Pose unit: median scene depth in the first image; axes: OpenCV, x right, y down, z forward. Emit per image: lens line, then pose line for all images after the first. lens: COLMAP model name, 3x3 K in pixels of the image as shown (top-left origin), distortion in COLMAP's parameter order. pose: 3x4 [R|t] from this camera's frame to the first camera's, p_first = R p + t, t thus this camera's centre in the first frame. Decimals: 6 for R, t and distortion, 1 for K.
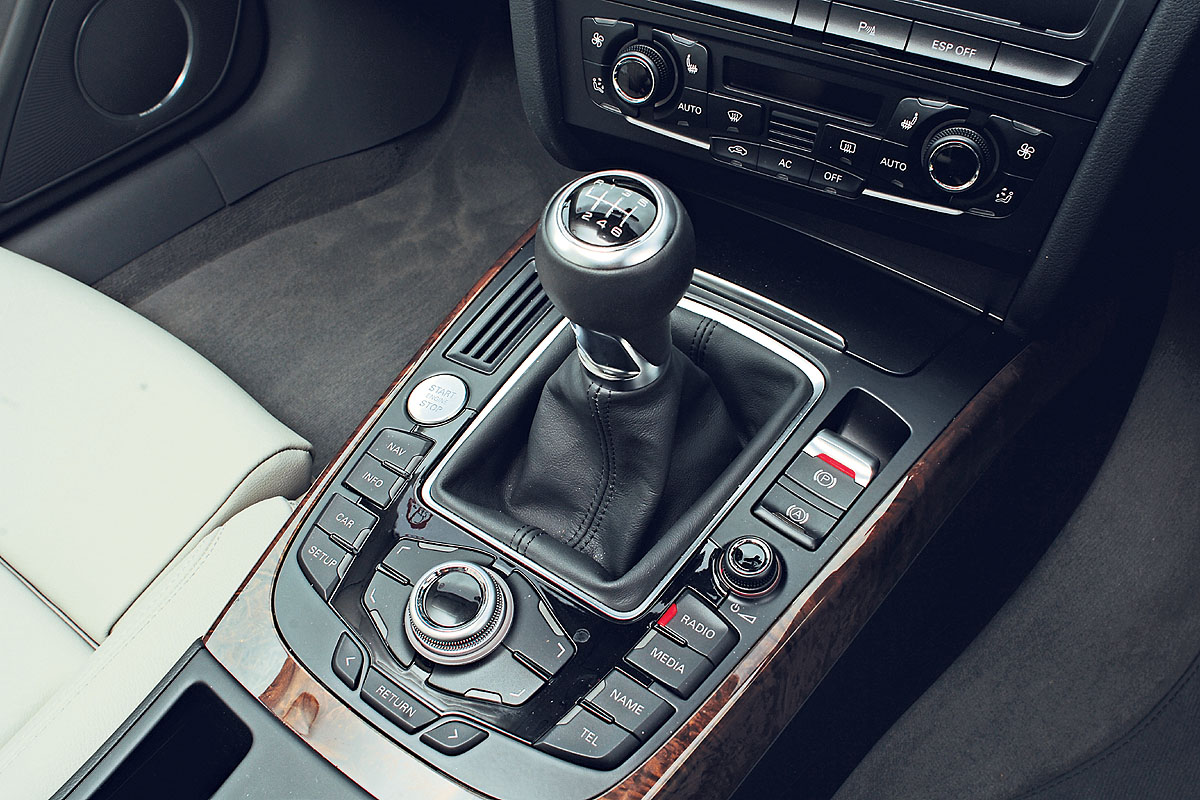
lens RADIAL K [[1240.0, 0, 600.0], [0, 1240.0, 400.0], [0, 0, 1]] dist [-0.077948, -0.002482]
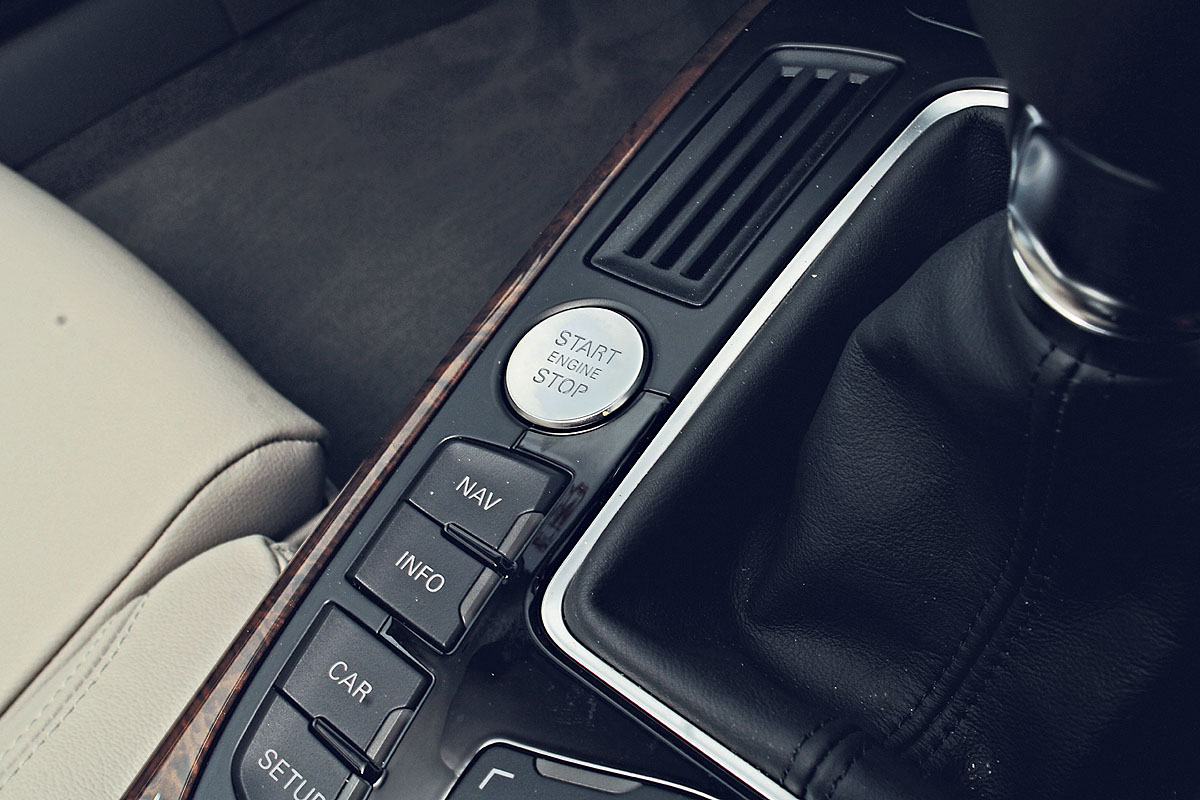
lens RADIAL K [[1240.0, 0, 600.0], [0, 1240.0, 400.0], [0, 0, 1]] dist [-0.077948, -0.002482]
pose [[0.997217, 0.007364, -0.074191, -0.088063], [-0.001260, 0.996633, 0.081986, -0.022699], [0.074545, -0.081664, 0.993868, 0.559596]]
